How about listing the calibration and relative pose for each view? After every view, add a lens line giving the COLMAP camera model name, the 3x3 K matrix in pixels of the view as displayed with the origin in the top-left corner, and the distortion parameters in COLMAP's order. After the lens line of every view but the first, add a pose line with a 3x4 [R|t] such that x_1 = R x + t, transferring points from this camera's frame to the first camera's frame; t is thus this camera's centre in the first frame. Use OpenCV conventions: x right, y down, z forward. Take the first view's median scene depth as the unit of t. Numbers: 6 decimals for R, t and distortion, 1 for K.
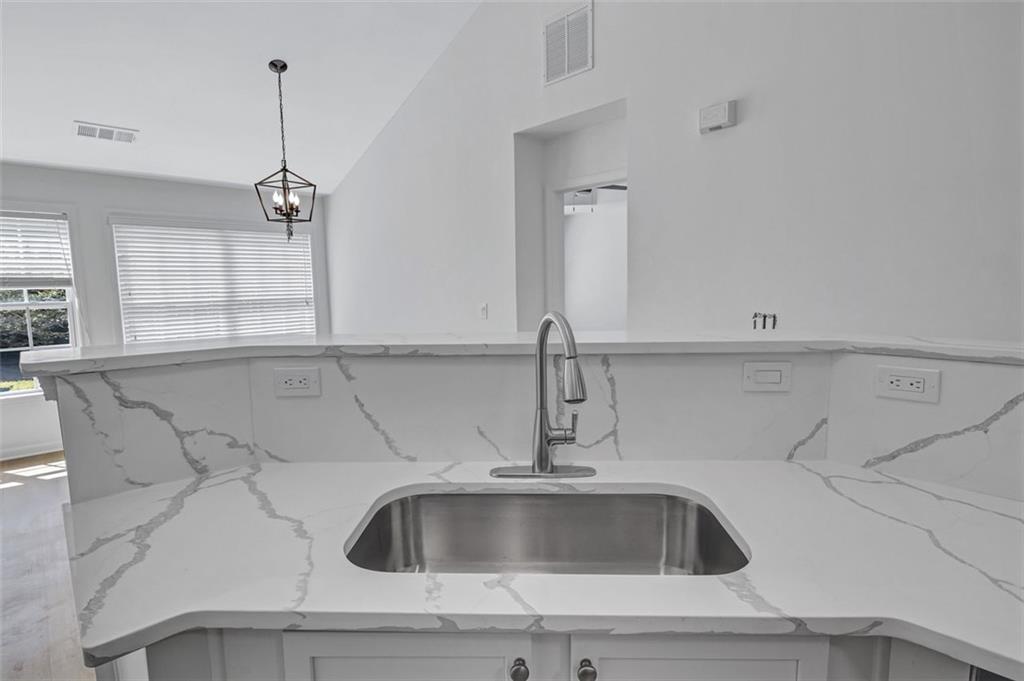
lens RADIAL K [[512.8, 0, 516.6], [0, 512.8, 337.0], [0, 0, 1]] dist [-0.006227, -0.000269]
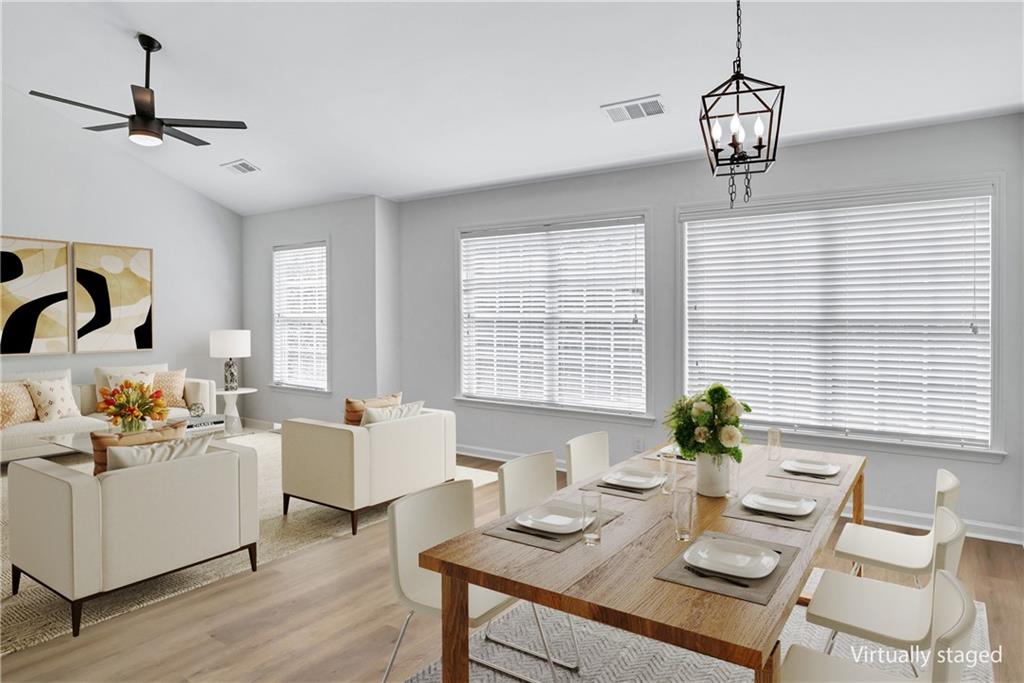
lens RADIAL K [[630.6, 0, 510.7], [0, 630.6, 316.2], [0, 0, 1]] dist [-0.010430, -0.001096]
pose [[0.199643, 0.013845, -0.979771, 0.244155], [-0.105307, 0.994412, -0.007406, -0.062462], [0.974194, 0.104655, 0.199986, 0.990359]]
